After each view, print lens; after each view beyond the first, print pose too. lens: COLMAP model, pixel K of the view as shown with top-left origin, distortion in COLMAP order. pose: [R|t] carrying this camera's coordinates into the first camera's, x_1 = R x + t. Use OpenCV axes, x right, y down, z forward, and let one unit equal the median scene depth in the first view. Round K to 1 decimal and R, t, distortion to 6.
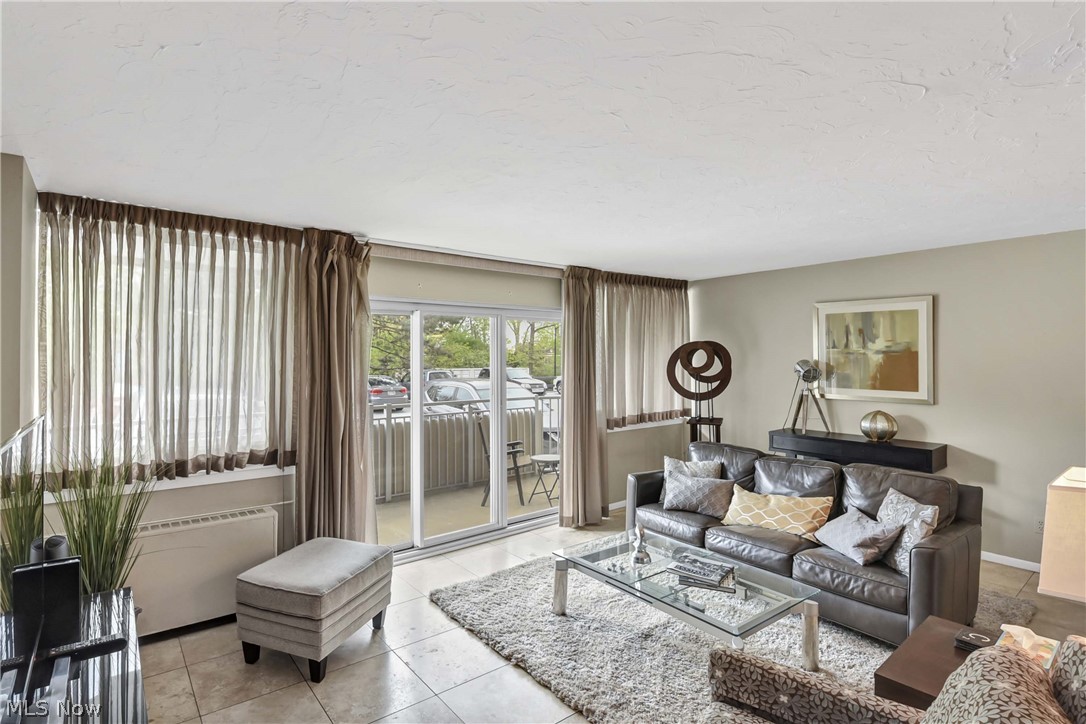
lens RADIAL K [[542.8, 0, 505.6], [0, 542.8, 348.3], [0, 0, 1]] dist [-0.001314, -0.000070]
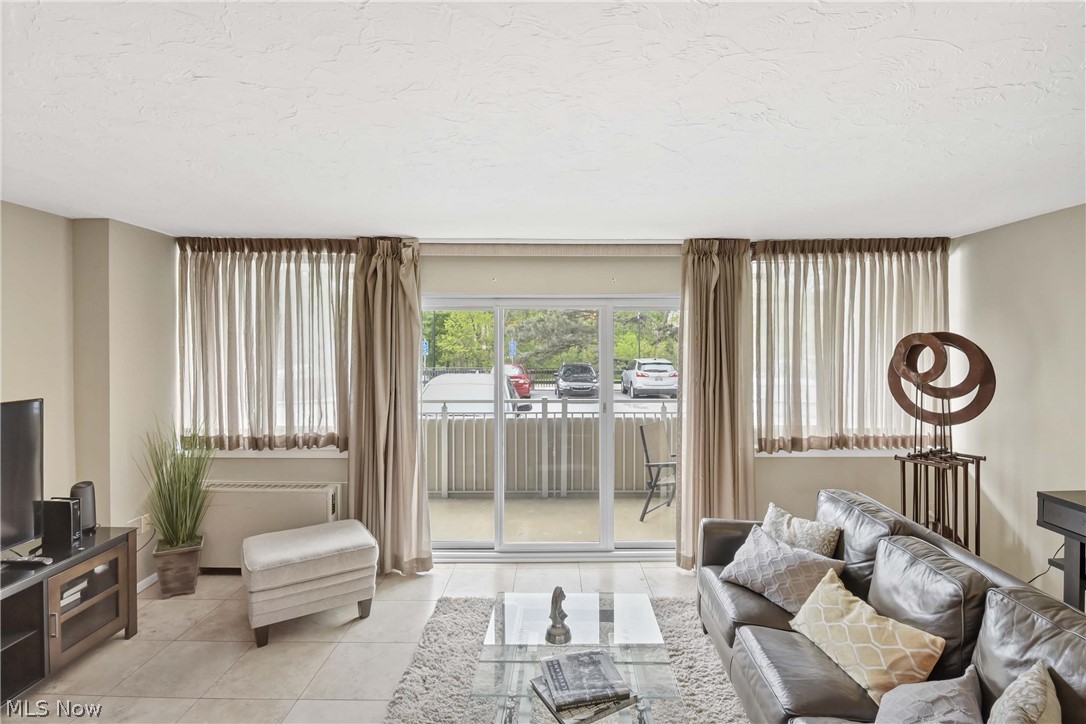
lens RADIAL K [[536.6, 0, 543.5], [0, 536.6, 344.0], [0, 0, 1]] dist [-0.002818, -0.000960]
pose [[0.799356, 0.004803, -0.600838, 0.425688], [0.006967, 0.999827, 0.017261, -0.015767], [0.600817, -0.017984, 0.799184, 0.256402]]
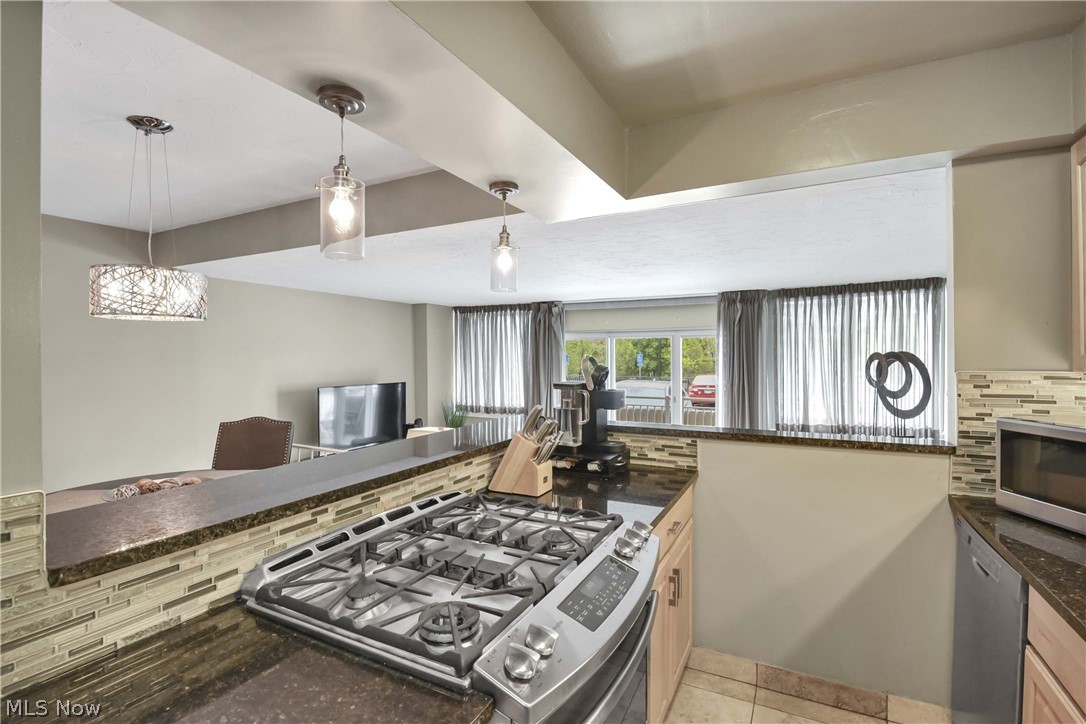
lens RADIAL K [[481.9, 0, 543.0], [0, 481.9, 362.0], [0, 0, 1]] dist [-0.001662, -0.000349]
pose [[0.449598, 0.014782, -0.893109, 0.933546], [0.015961, 0.999570, 0.024579, -0.029247], [0.893088, -0.025306, 0.449169, 0.151967]]
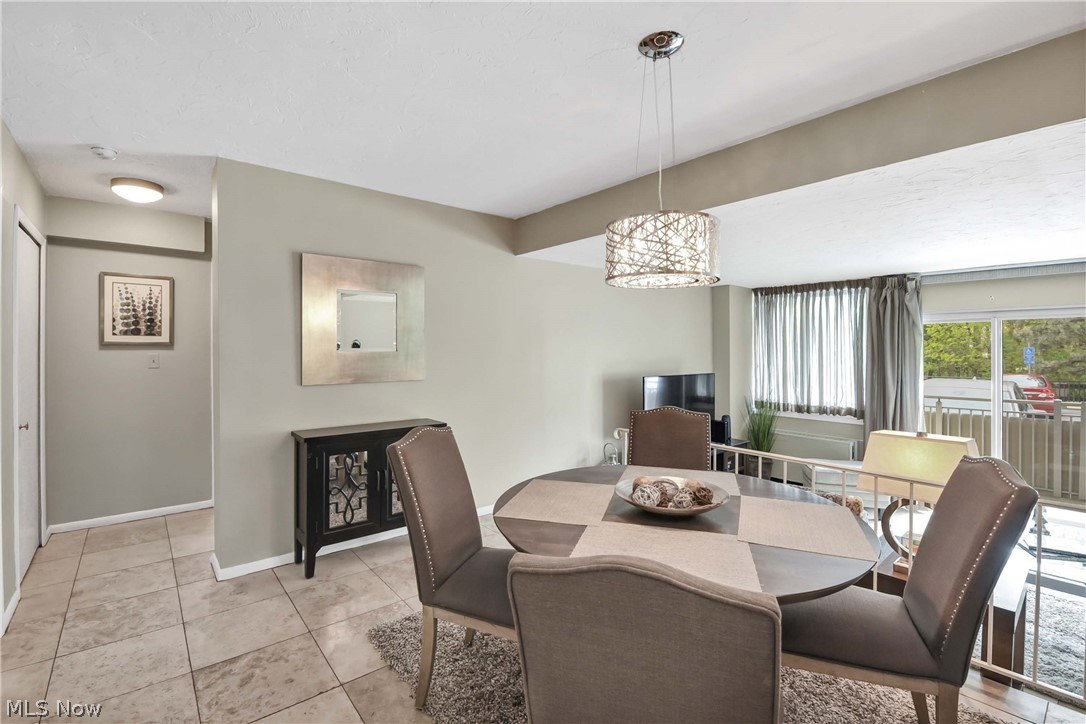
lens RADIAL K [[484.4, 0, 539.7], [0, 484.4, 350.7], [0, 0, 1]] dist [-0.025400, -0.000478]
pose [[0.060931, 0.003496, -0.998136, 0.742148], [0.018325, 0.999821, 0.004621, -0.016805], [0.997974, -0.018572, 0.060856, -0.071739]]
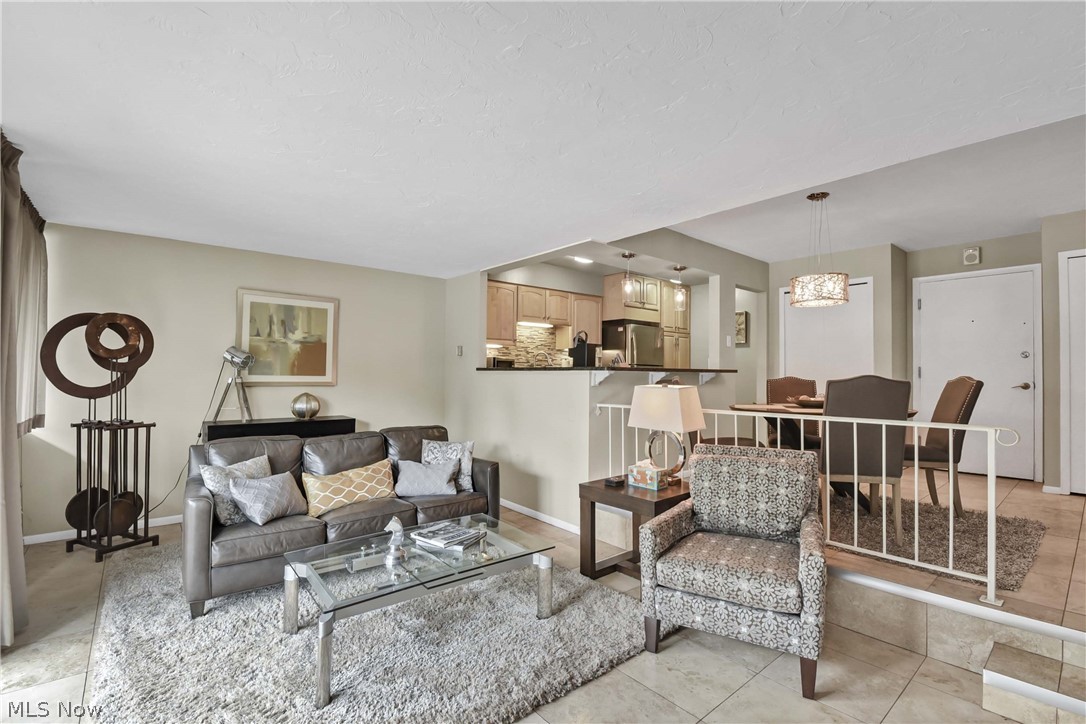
lens RADIAL K [[481.9, 0, 543.0], [0, 481.9, 362.0], [0, 0, 1]] dist [-0.001662, -0.000349]
pose [[-0.065356, 0.028419, 0.997457, -0.347681], [-0.022412, 0.999300, -0.029940, 0.067039], [-0.997610, -0.024311, -0.064673, 0.551465]]
